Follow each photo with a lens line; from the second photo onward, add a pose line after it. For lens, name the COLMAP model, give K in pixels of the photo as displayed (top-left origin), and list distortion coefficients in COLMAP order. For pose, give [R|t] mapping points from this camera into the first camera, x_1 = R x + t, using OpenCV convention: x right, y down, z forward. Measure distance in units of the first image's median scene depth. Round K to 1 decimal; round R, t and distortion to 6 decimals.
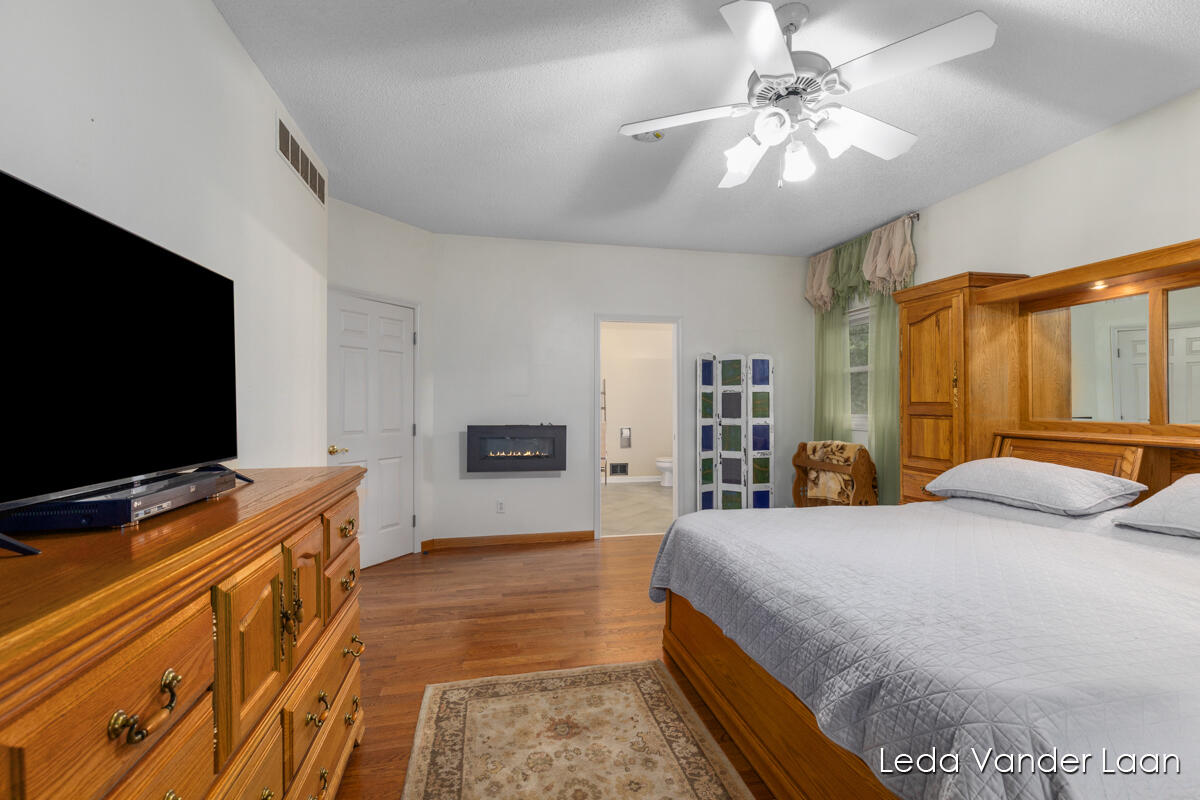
lens RADIAL K [[542.4, 0, 601.1], [0, 542.4, 405.3], [0, 0, 1]] dist [0.010904, -0.001796]
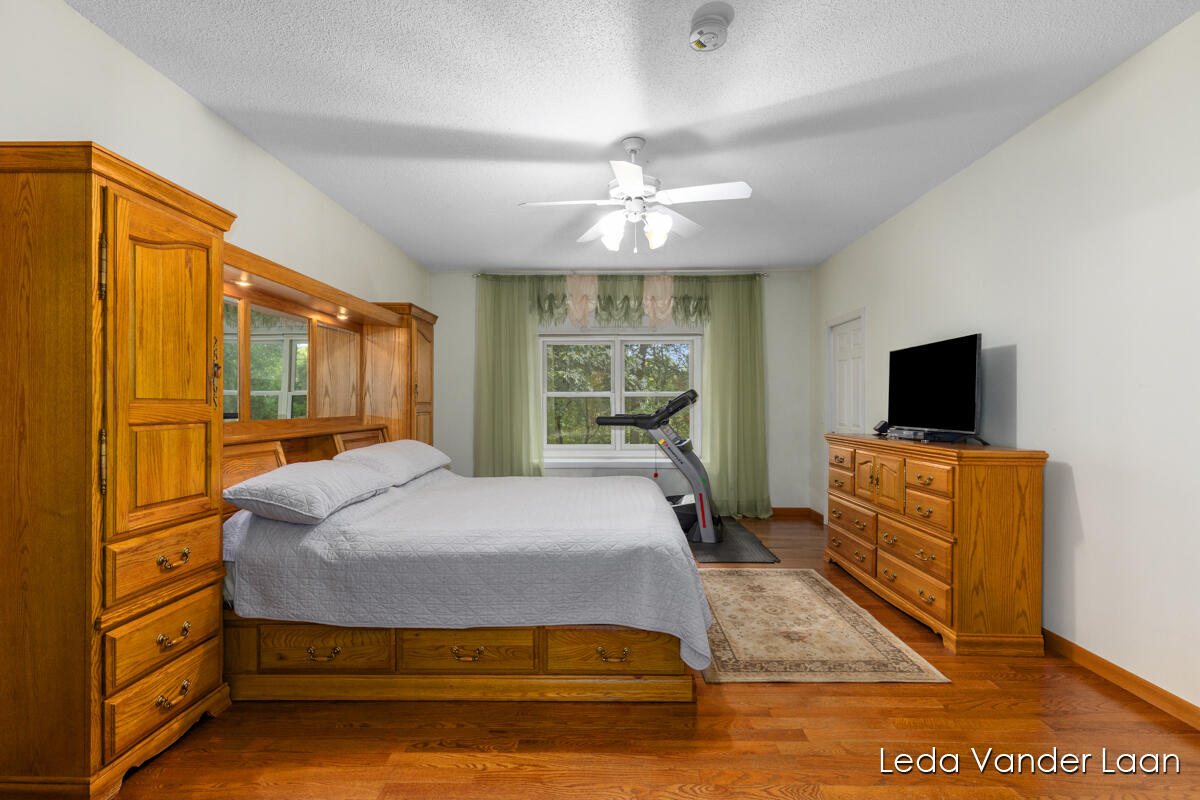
lens RADIAL K [[542.4, 0, 600.1], [0, 542.4, 400.8], [0, 0, 1]] dist [0.010904, -0.001796]
pose [[-0.972305, -0.000206, 0.233717, 0.075897], [-0.000642, 0.999998, -0.001791, -0.004367], [-0.233716, -0.001891, -0.972303, 2.158779]]
